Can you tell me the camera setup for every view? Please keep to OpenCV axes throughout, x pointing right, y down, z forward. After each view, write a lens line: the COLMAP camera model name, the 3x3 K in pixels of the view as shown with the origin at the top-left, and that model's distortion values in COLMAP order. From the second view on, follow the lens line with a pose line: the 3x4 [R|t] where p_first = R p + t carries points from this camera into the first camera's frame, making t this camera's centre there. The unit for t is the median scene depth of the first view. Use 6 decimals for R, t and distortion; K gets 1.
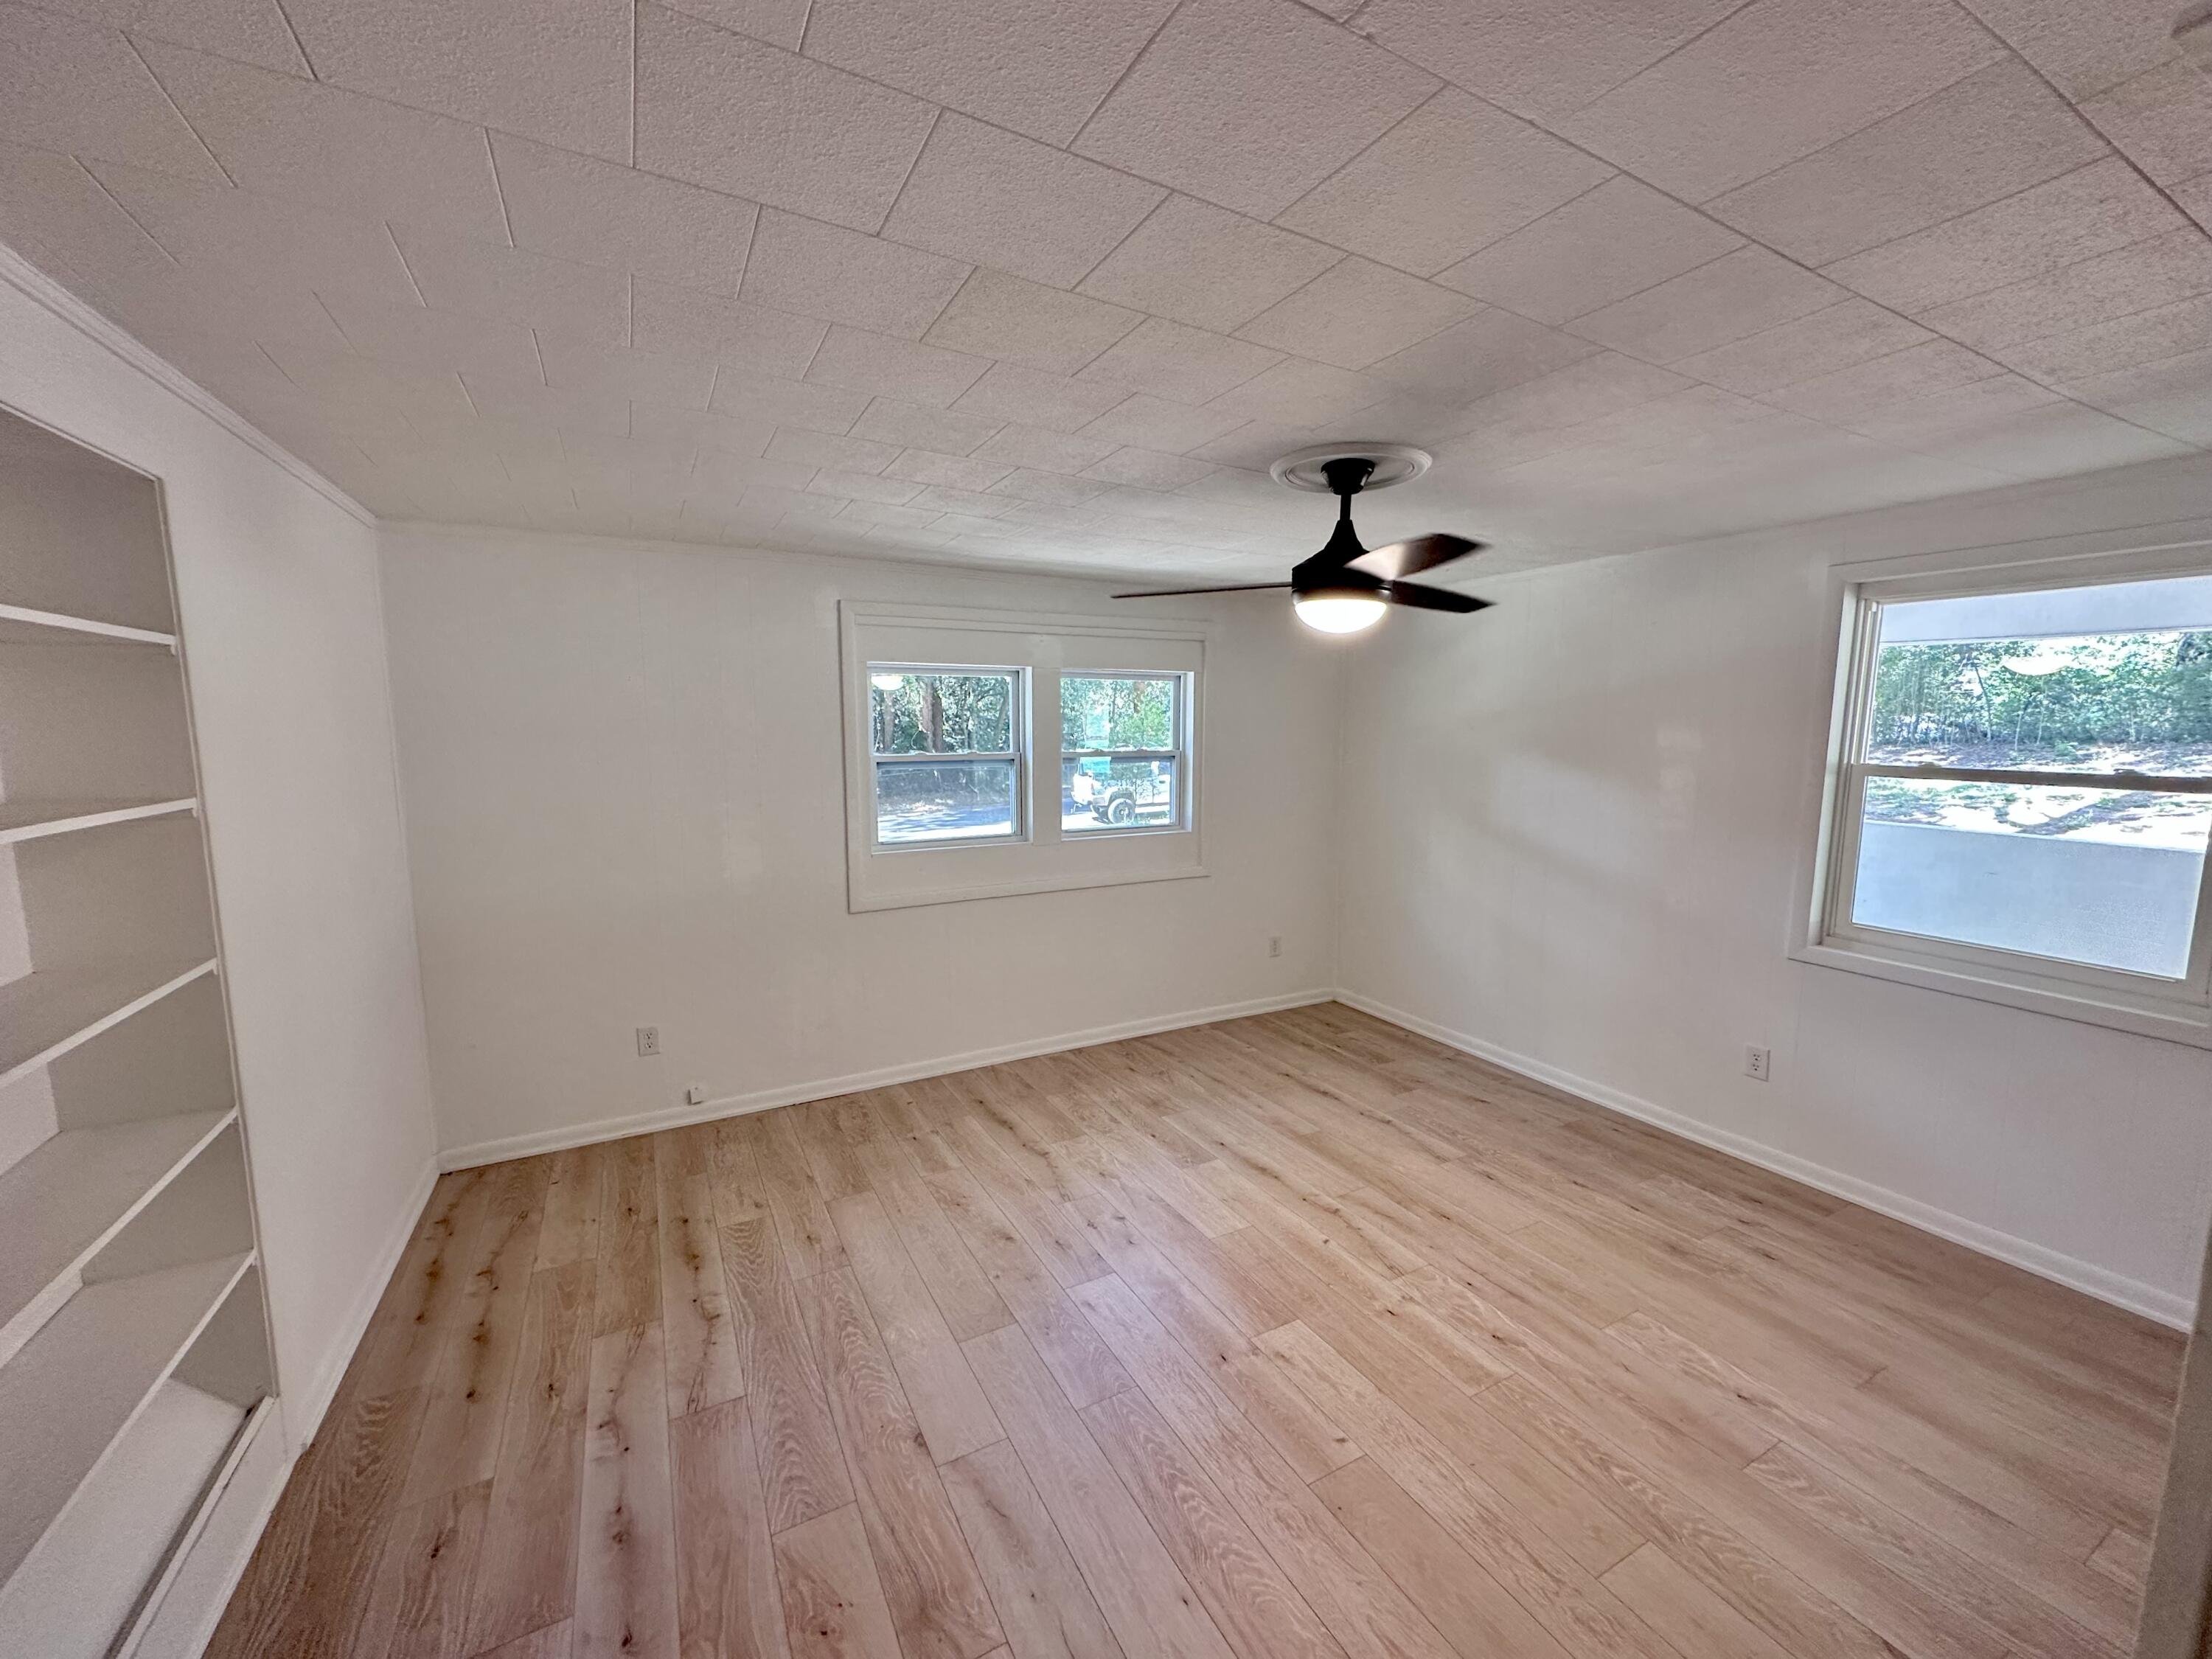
lens RADIAL K [[881.0, 0, 1106.0], [0, 881.0, 829.5], [0, 0, 1]] dist [0.001884, 0.000060]
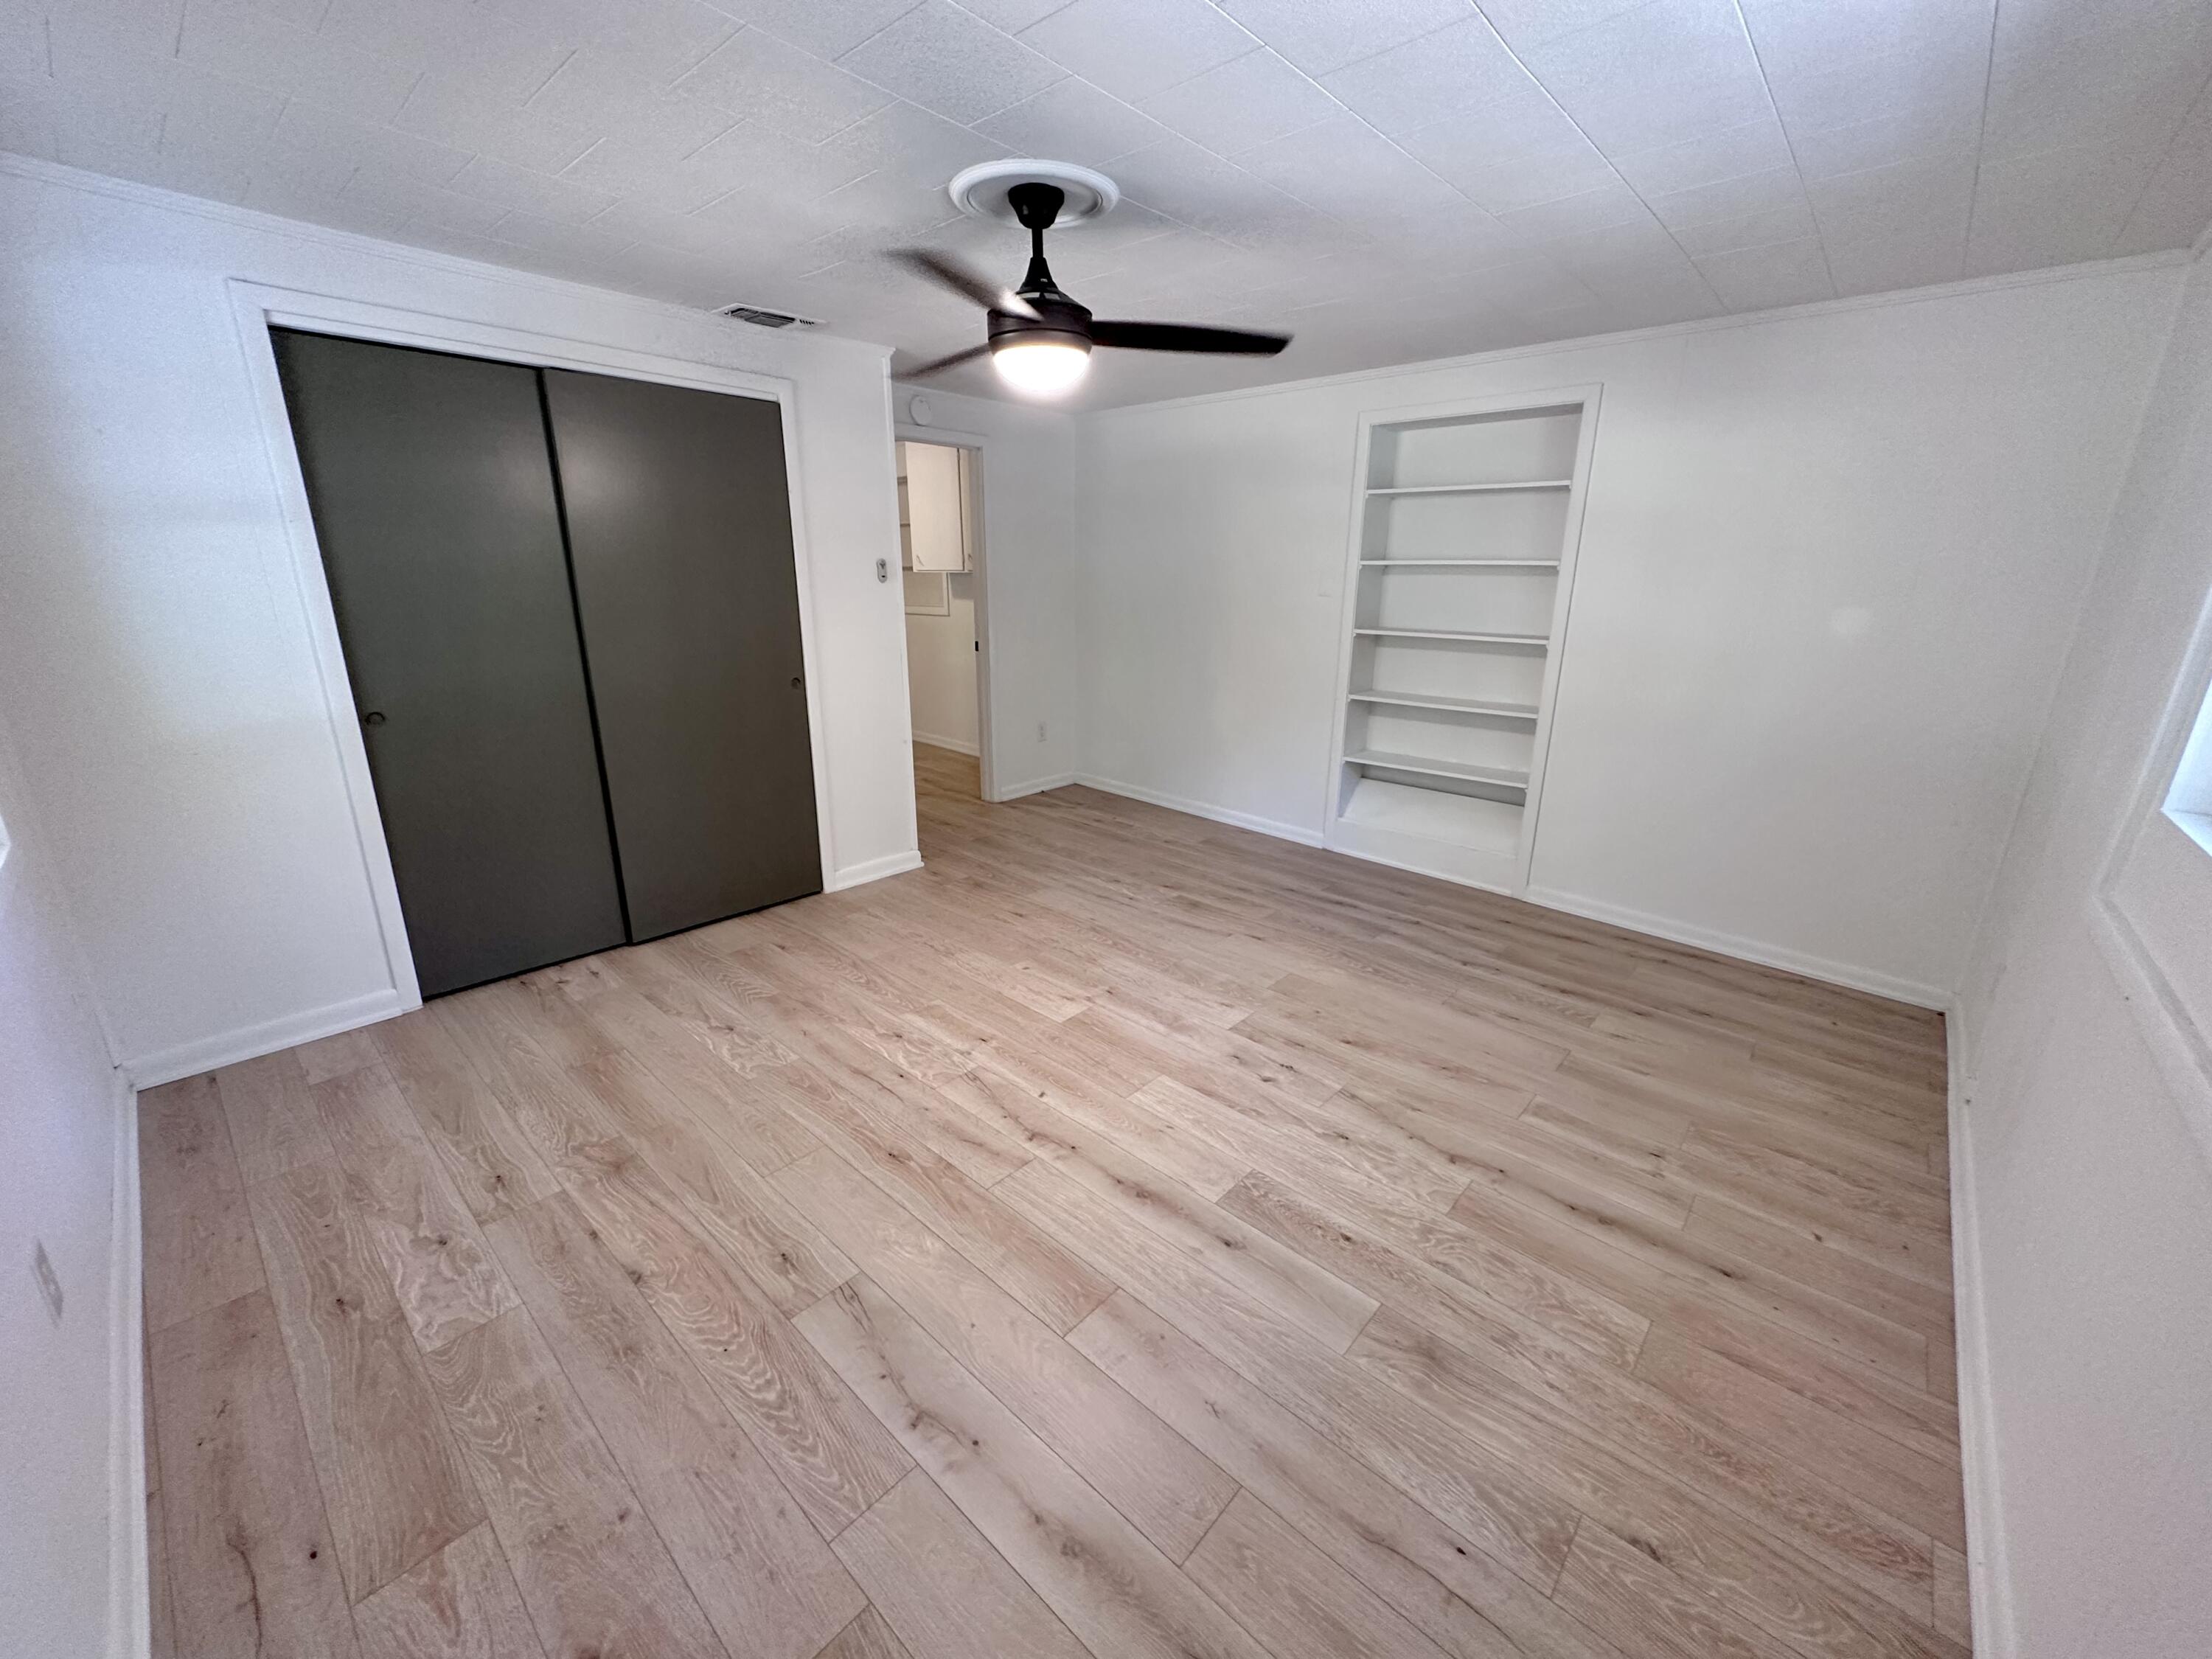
lens RADIAL K [[883.6, 0, 1106.0], [0, 883.6, 829.5], [0, 0, 1]] dist [0.010935, -0.014531]
pose [[-0.940801, 0.086027, -0.327861, 0.469077], [-0.053401, 0.917561, 0.393993, -0.141262], [0.334727, 0.388177, -0.858648, 1.722020]]
